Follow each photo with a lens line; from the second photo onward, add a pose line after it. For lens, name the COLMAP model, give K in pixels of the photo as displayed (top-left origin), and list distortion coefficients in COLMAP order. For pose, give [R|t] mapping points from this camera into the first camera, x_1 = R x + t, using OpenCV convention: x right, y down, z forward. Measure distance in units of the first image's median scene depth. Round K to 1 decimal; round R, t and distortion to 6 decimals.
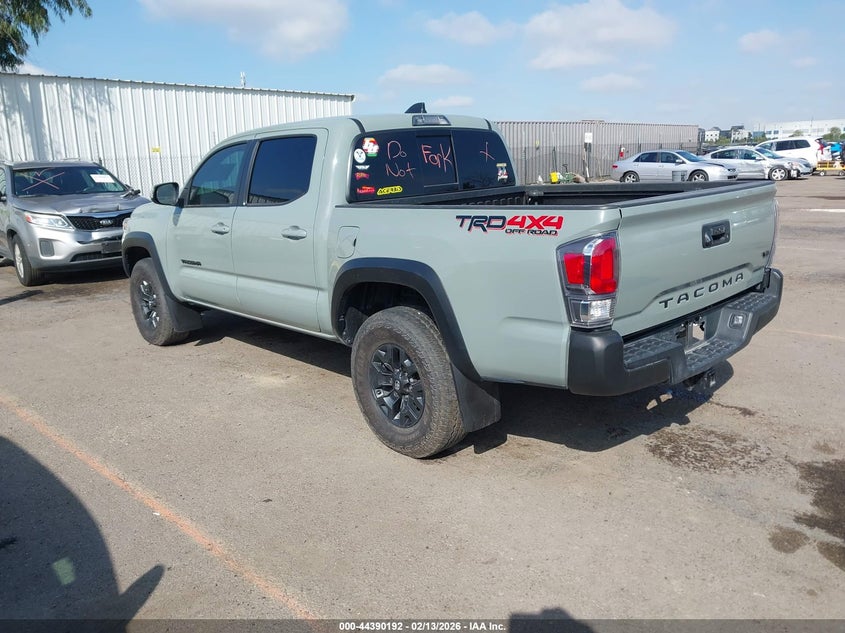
lens RADIAL K [[610.2, 0, 422.5], [0, 610.2, 316.5], [0, 0, 1]] dist [0.167358, -0.001480]
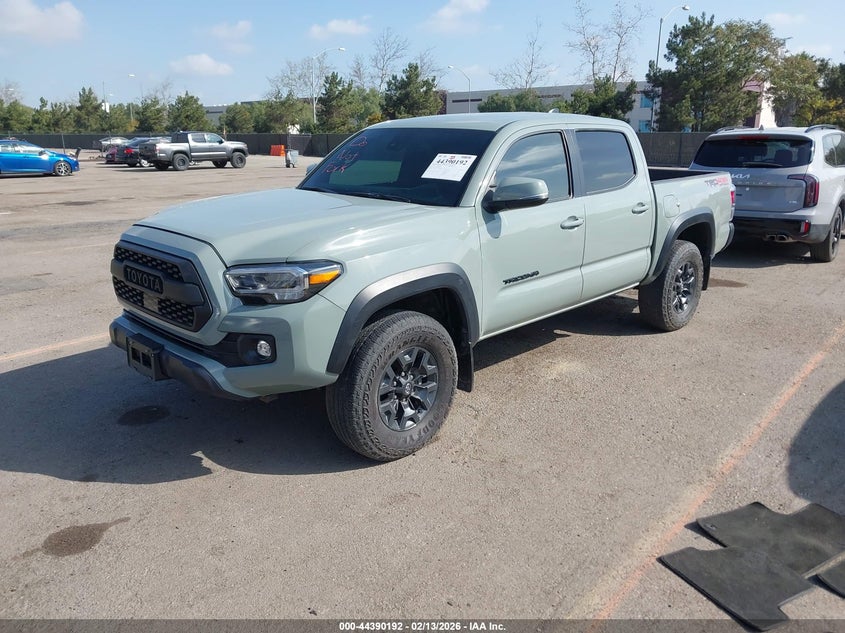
lens RADIAL K [[646.9, 0, 402.1], [0, 646.9, 318.9], [0, 0, 1]] dist [-0.003586, -0.001761]
pose [[-0.029420, -0.236792, 0.971115, -1.971493], [0.223841, 0.945301, 0.237279, -0.444854], [-0.974182, 0.224356, 0.025193, 1.959322]]
